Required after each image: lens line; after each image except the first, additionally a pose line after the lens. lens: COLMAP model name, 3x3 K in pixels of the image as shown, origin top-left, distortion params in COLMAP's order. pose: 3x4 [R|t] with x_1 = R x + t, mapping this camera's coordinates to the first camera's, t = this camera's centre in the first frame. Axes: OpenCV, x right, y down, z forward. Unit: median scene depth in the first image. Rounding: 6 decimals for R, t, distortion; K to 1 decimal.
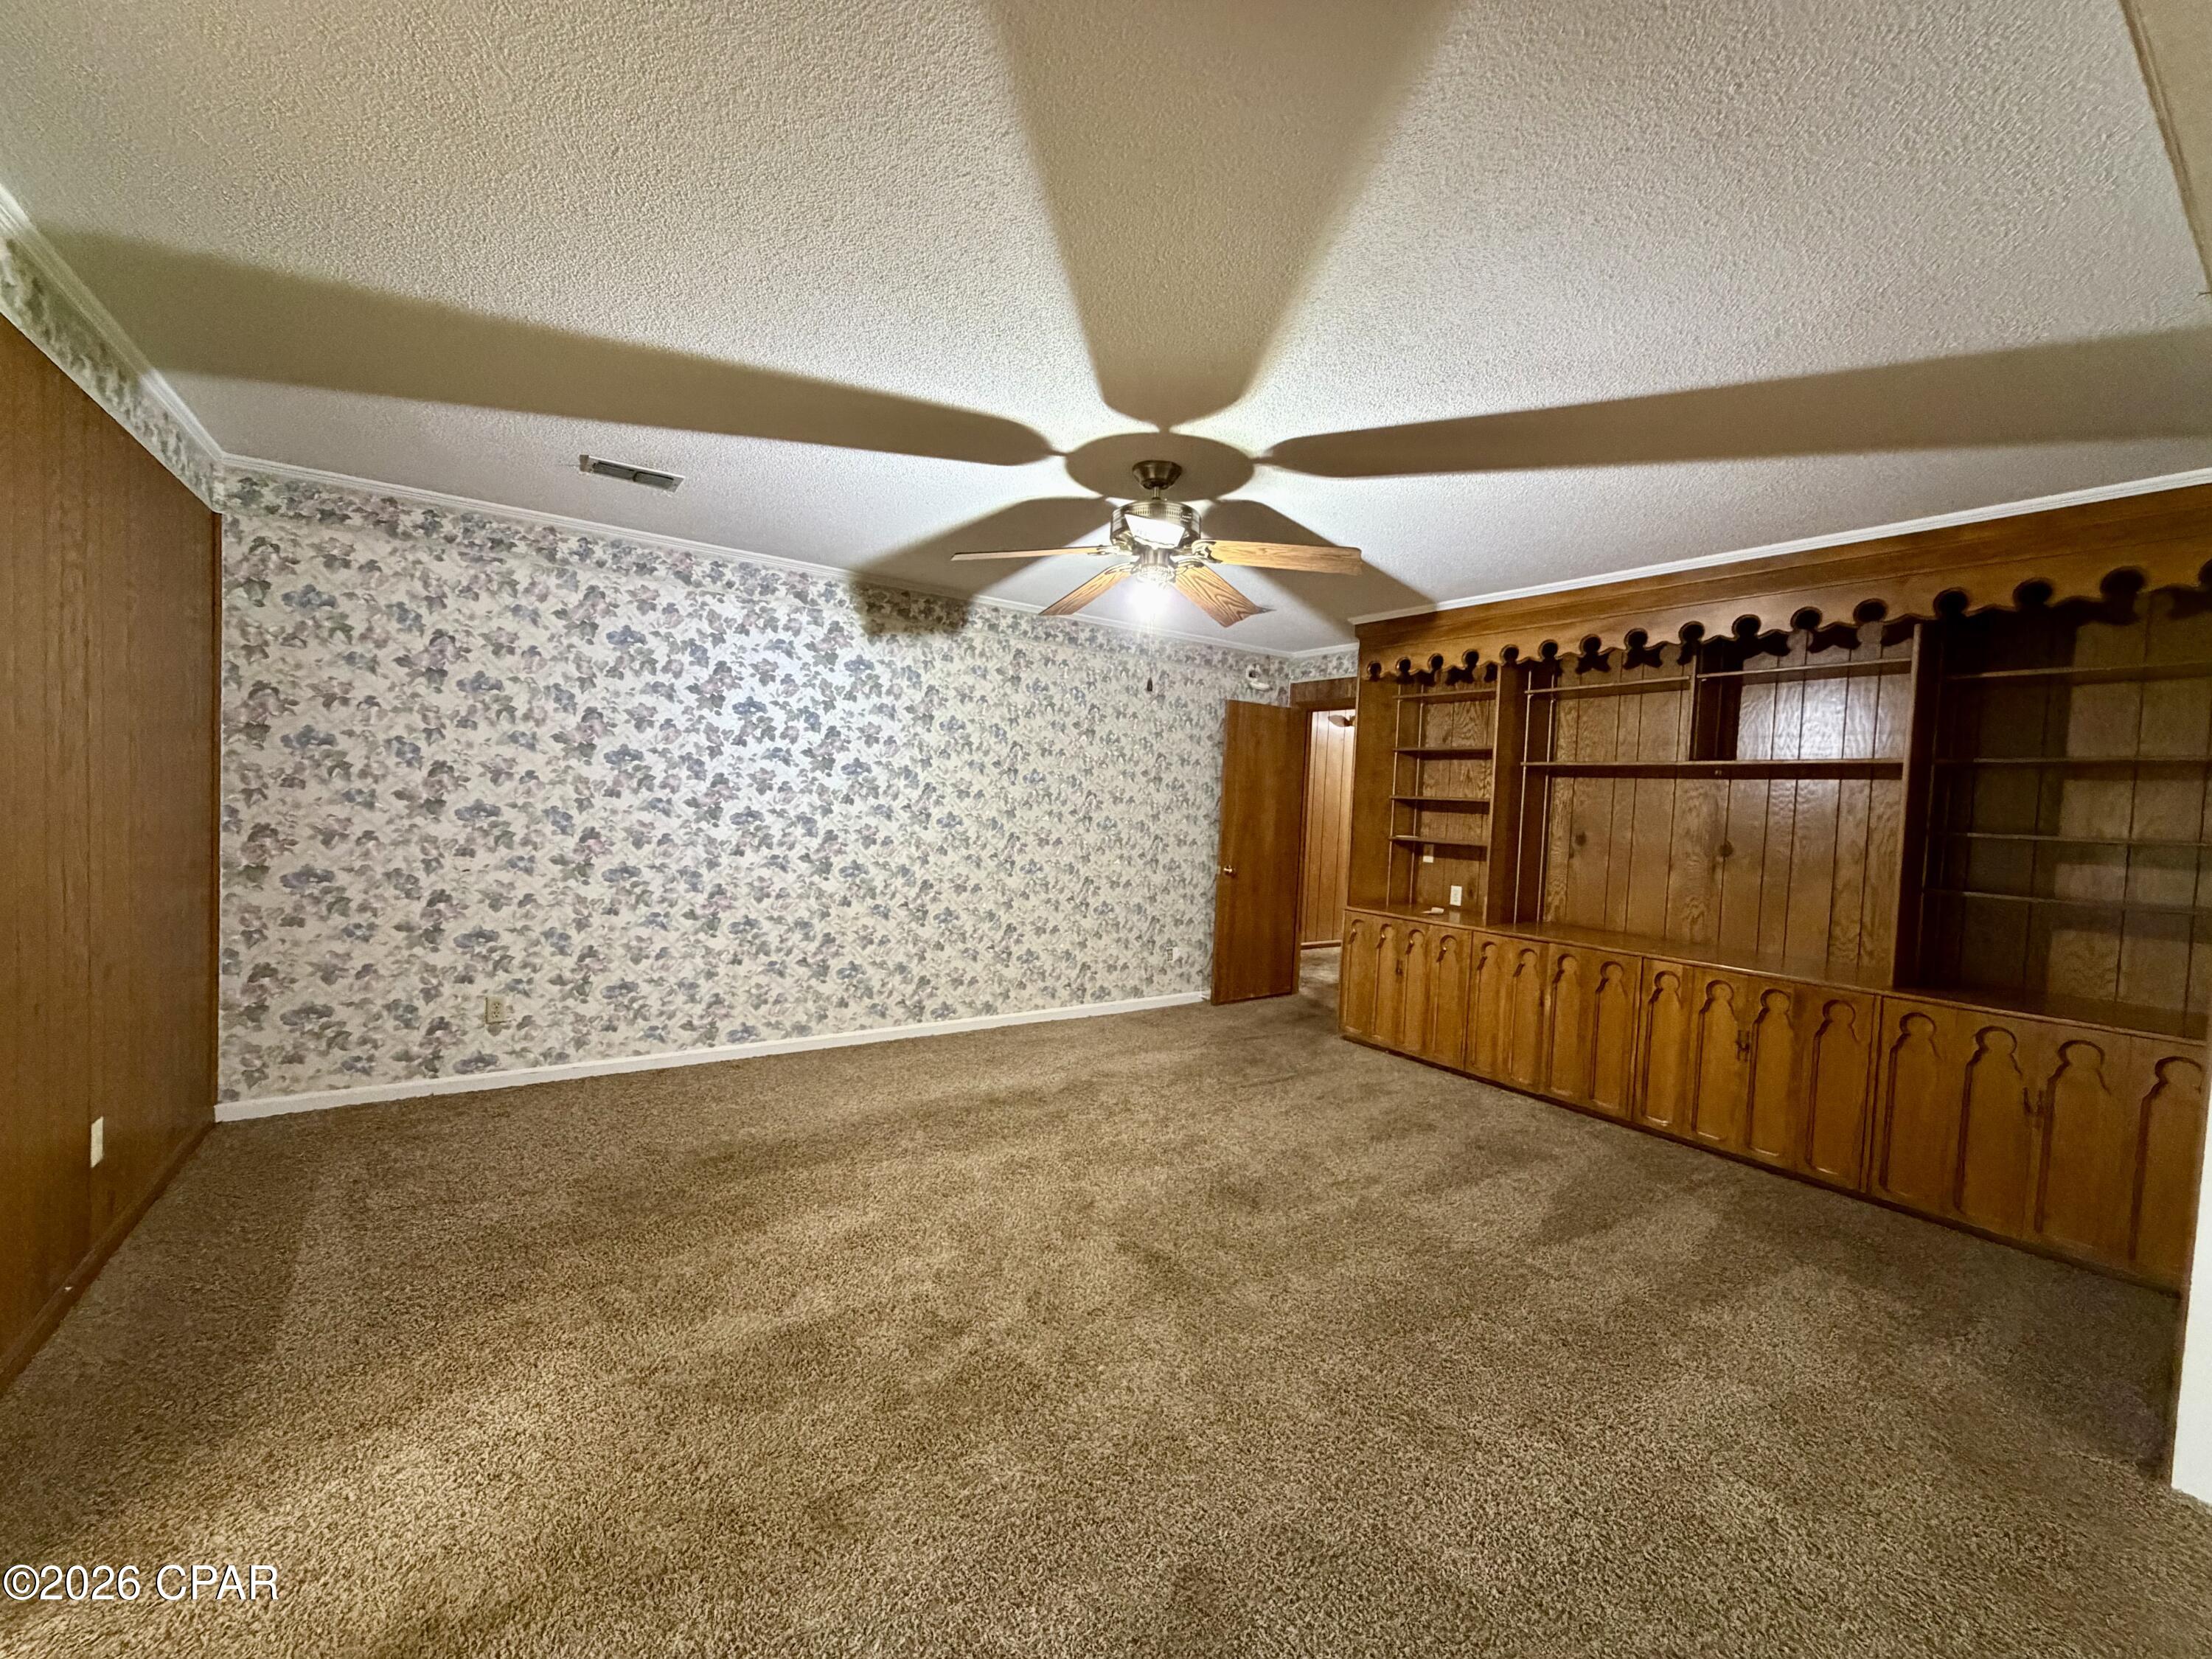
lens RADIAL K [[882.4, 0, 1098.8], [0, 882.4, 829.6], [0, 0, 1]] dist [0.000503, -0.000075]
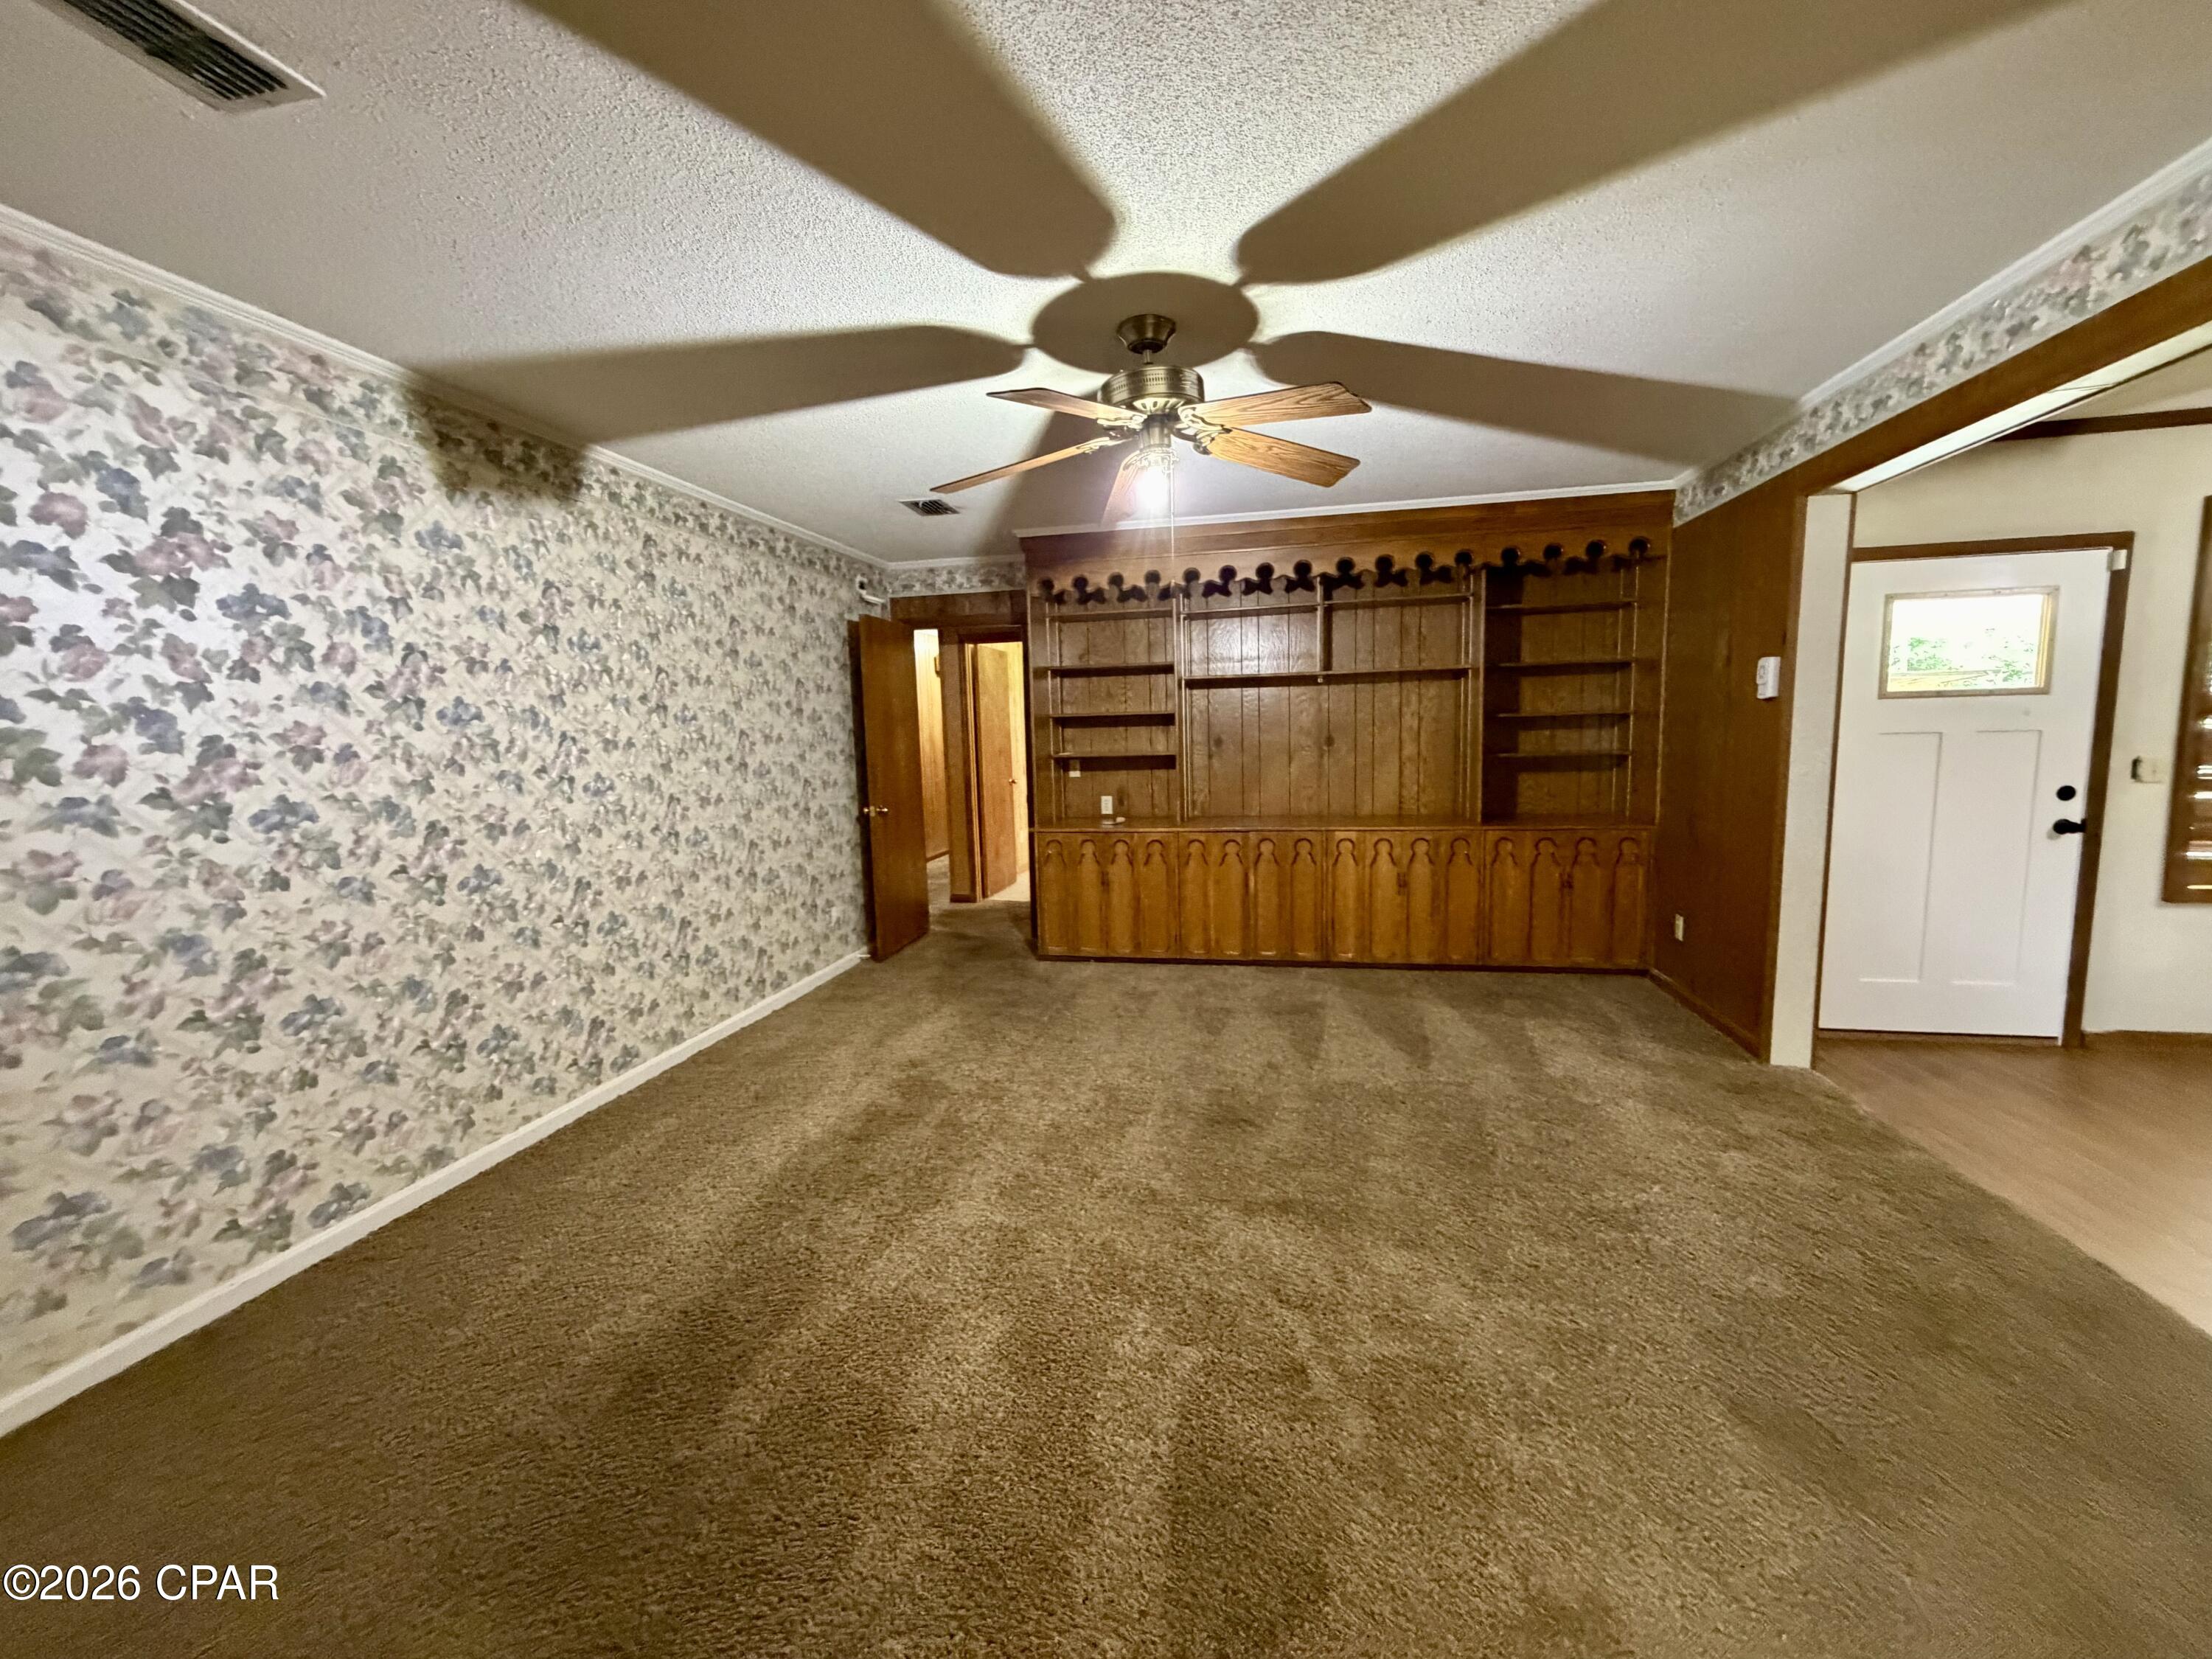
lens RADIAL K [[882.4, 0, 1104.6], [0, 882.4, 830.1], [0, 0, 1]] dist [0.000503, -0.000075]
pose [[0.722012, -0.142495, 0.677048, -0.400209], [0.084636, 0.989403, 0.117978, -0.026581], [-0.686684, -0.027879, 0.726421, 0.272525]]
